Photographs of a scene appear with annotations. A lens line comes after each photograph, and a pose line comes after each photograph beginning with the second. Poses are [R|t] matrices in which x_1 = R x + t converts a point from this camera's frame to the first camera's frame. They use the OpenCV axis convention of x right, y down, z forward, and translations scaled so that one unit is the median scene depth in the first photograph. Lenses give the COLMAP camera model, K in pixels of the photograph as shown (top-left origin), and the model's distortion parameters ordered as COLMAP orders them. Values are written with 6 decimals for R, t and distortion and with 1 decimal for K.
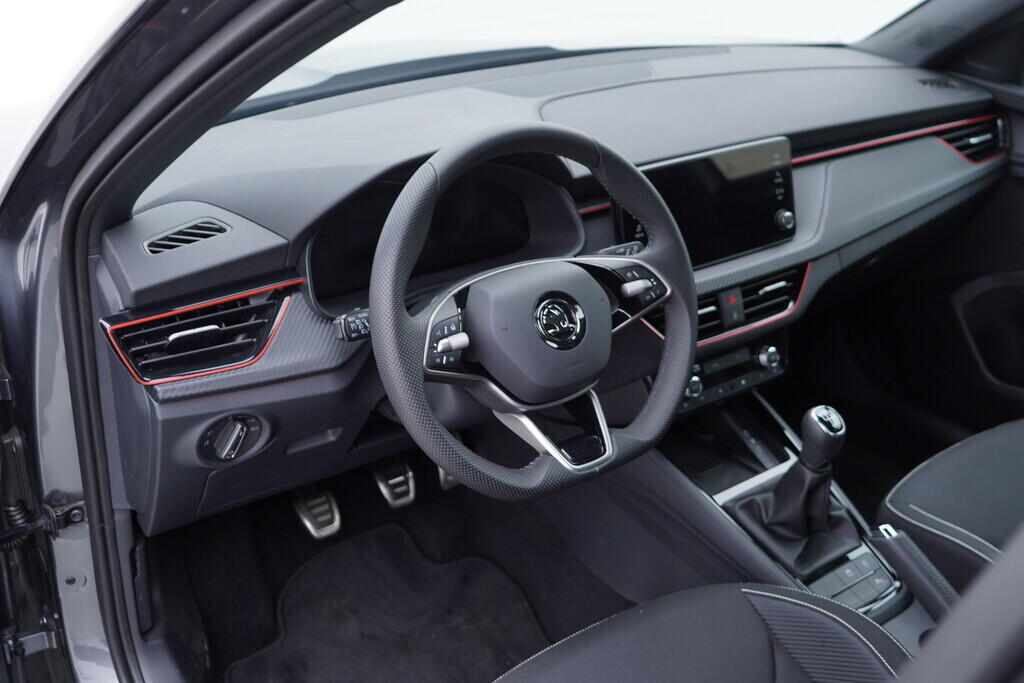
lens RADIAL K [[1070.9, 0, 511.0], [0, 1070.9, 347.3], [0, 0, 1]] dist [-0.002474, 0.000000]
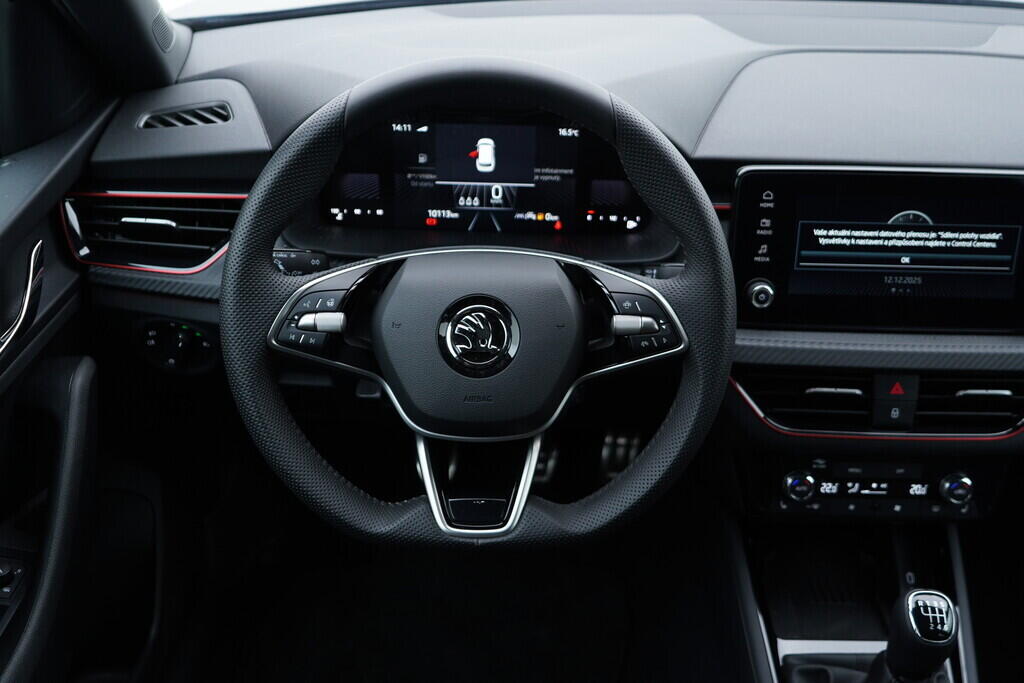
lens RADIAL K [[1070.9, 0, 515.1], [0, 1070.9, 339.9], [0, 0, 1]] dist [-0.002474, 0.000000]
pose [[0.819939, 0.314653, -0.478219, 0.336482], [-0.277541, 0.949145, 0.148644, -0.112214], [0.500671, 0.010846, 0.865570, 0.303753]]
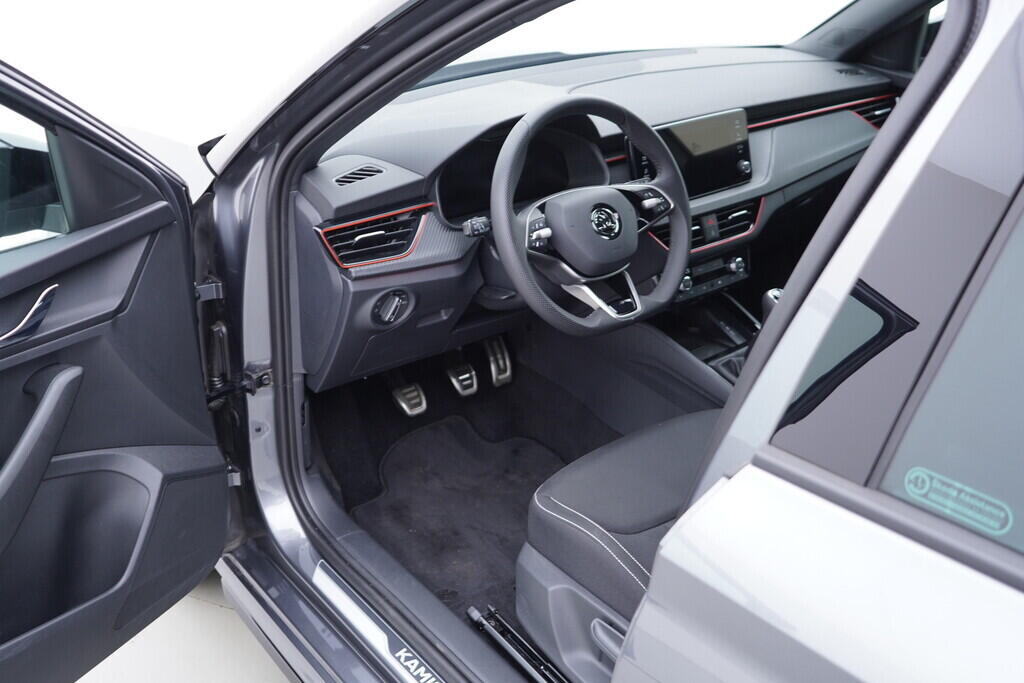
lens RADIAL K [[1070.9, 0, 515.4], [0, 1070.9, 346.4], [0, 0, 1]] dist [-0.002474, 0.000000]
pose [[0.998415, -0.034322, 0.044612, -0.129785], [0.035044, 0.999265, -0.015510, 0.141645], [-0.044047, 0.017049, 0.998884, -0.437023]]
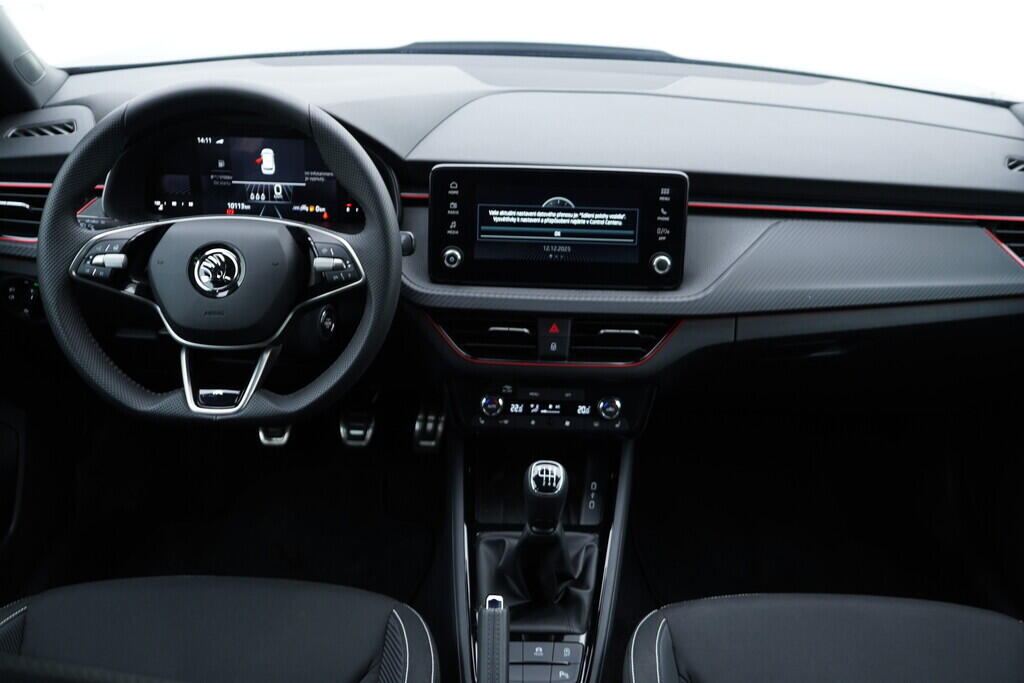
lens RADIAL K [[1070.9, 0, 512.5], [0, 1070.9, 337.0], [0, 0, 1]] dist [-0.002474, 0.000000]
pose [[0.822334, 0.281939, -0.494244, 0.661693], [-0.284868, 0.955910, 0.071323, -0.097024], [0.492561, 0.082143, 0.866393, 0.191959]]
